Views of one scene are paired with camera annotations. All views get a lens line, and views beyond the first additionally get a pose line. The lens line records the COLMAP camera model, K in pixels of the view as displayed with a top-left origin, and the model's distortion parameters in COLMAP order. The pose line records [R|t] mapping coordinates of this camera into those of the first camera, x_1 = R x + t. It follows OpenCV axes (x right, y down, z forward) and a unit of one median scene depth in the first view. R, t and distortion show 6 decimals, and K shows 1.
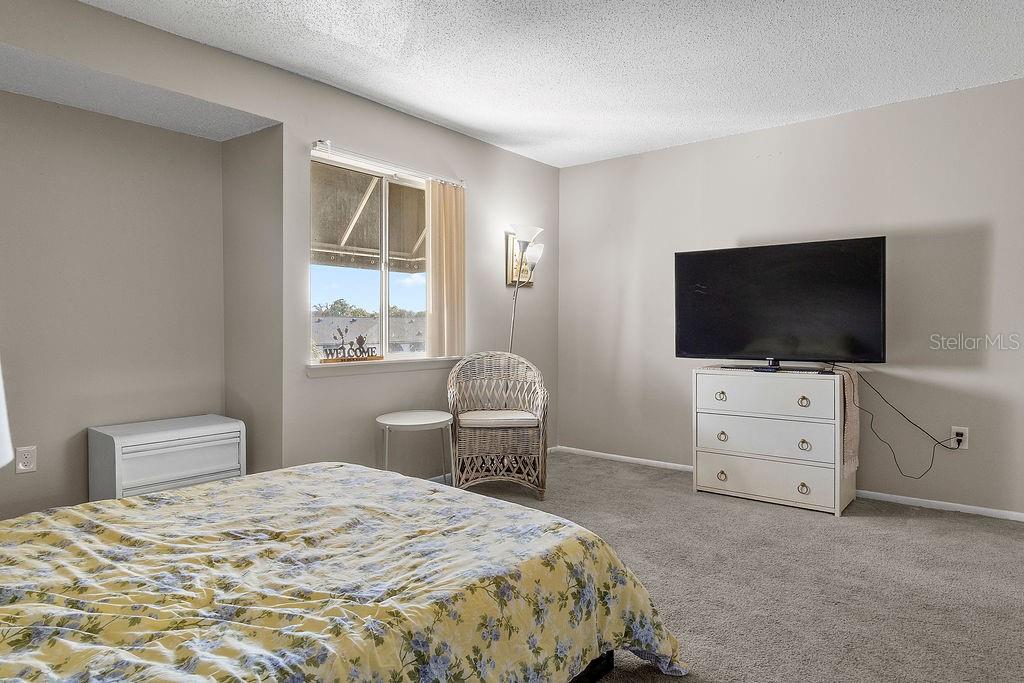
lens RADIAL K [[619.4, 0, 511.3], [0, 619.4, 329.4], [0, 0, 1]] dist [0.013722, -0.010593]
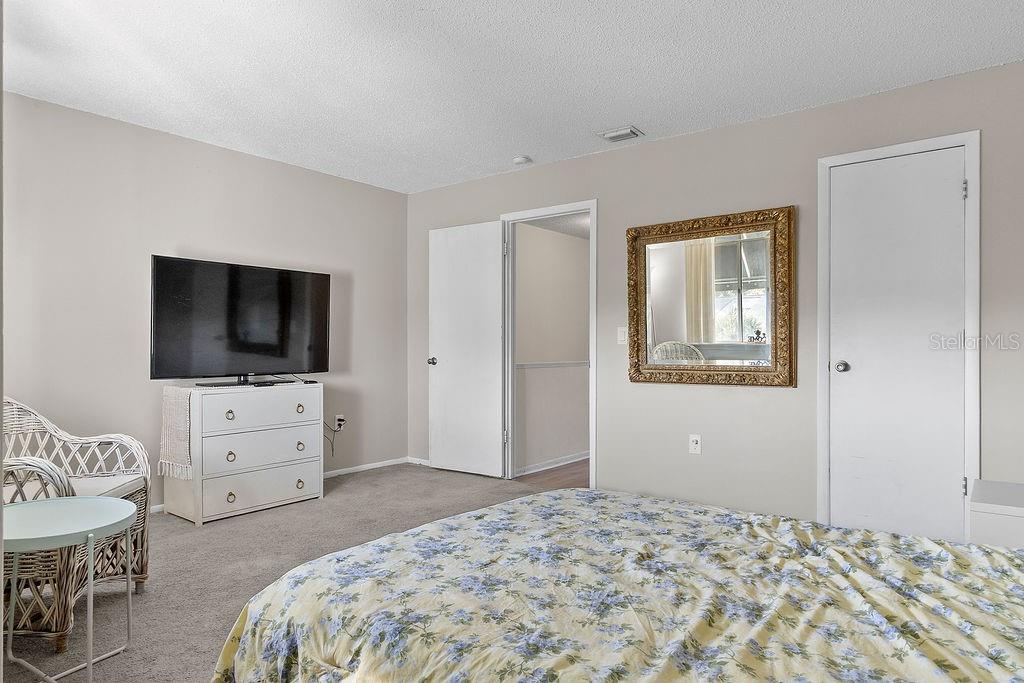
lens RADIAL K [[627.2, 0, 507.3], [0, 627.2, 329.3], [0, 0, 1]] dist [0.015879, -0.013415]
pose [[-0.016939, 0.024106, 0.999566, -0.718800], [0.002489, 0.999707, -0.024067, -0.001544], [-0.999853, 0.002081, -0.016994, 0.645657]]
